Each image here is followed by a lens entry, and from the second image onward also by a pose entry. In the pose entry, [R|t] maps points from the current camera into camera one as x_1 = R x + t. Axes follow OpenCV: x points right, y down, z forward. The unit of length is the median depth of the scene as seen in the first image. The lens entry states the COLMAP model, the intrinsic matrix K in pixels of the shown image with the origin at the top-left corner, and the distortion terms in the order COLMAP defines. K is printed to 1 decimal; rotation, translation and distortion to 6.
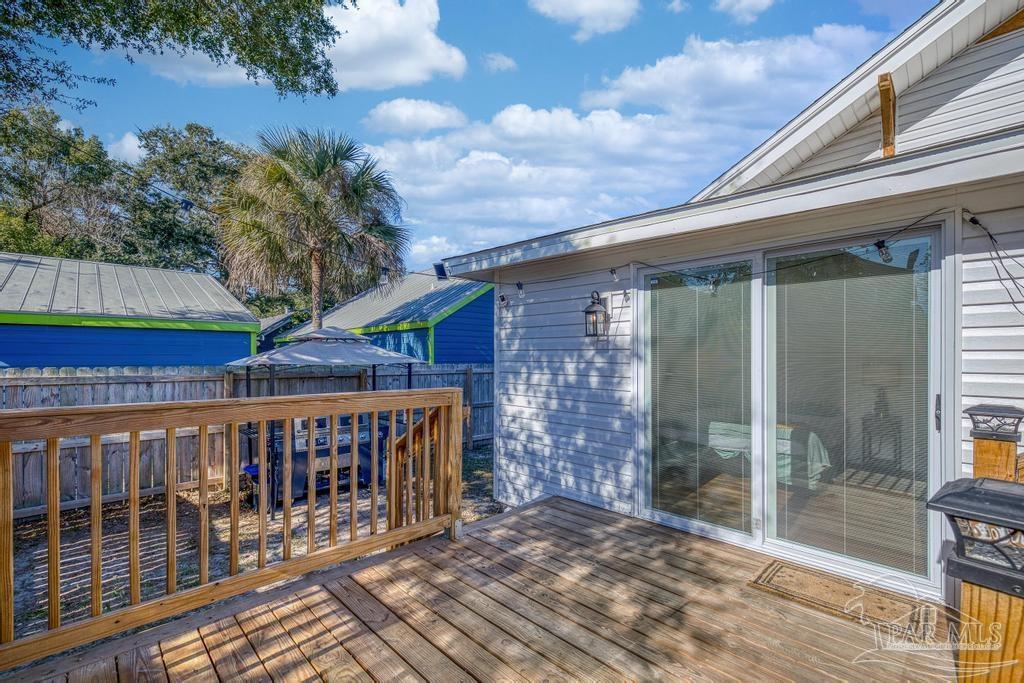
lens RADIAL K [[432.3, 0, 510.4], [0, 432.3, 355.7], [0, 0, 1]] dist [0.001068, -0.000032]
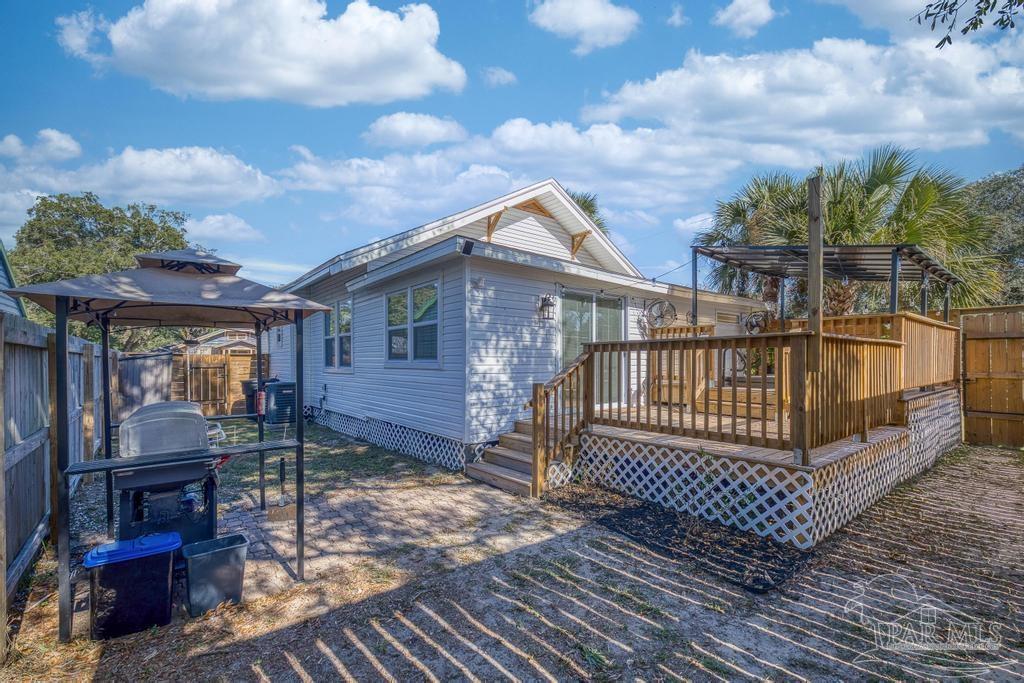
lens RADIAL K [[432.3, 0, 510.4], [0, 432.3, 355.7], [0, 0, 1]] dist [0.001068, -0.000032]
pose [[0.108847, 0.007088, 0.994033, -1.305792], [-0.004760, 0.999967, -0.006609, 0.097497], [-0.994047, -0.004012, 0.108878, 0.790975]]
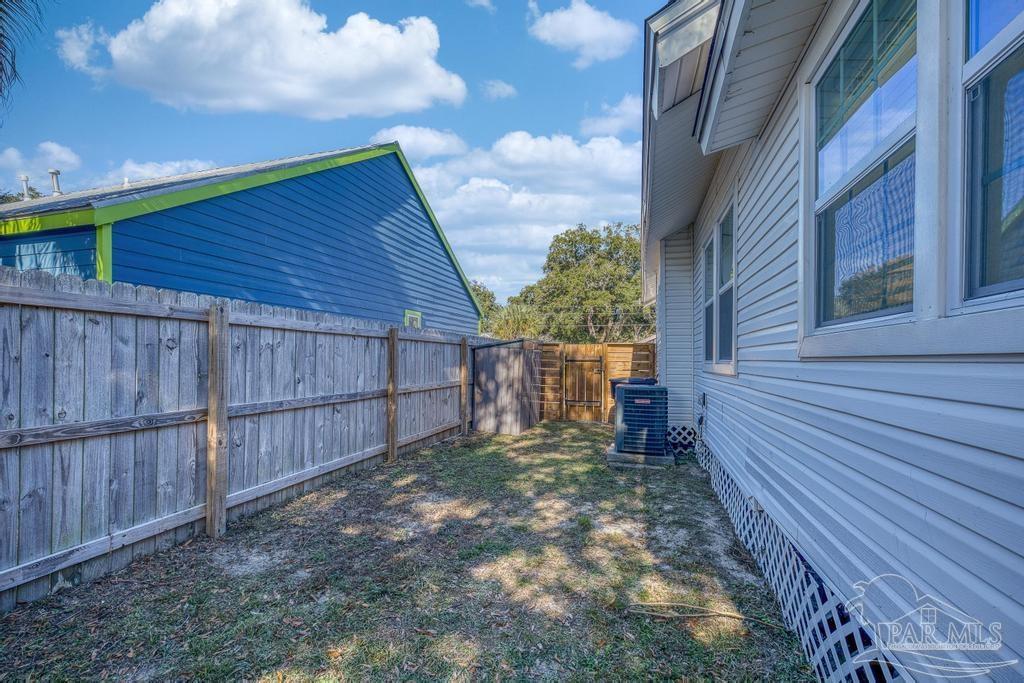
lens RADIAL K [[445.6, 0, 511.7], [0, 445.6, 355.2], [0, 0, 1]] dist [0.000493, -0.000016]
pose [[0.877077, 0.007793, 0.480287, -0.126805], [-0.010432, 0.999942, 0.002826, 0.136819], [-0.480237, -0.007490, 0.877107, 1.212343]]
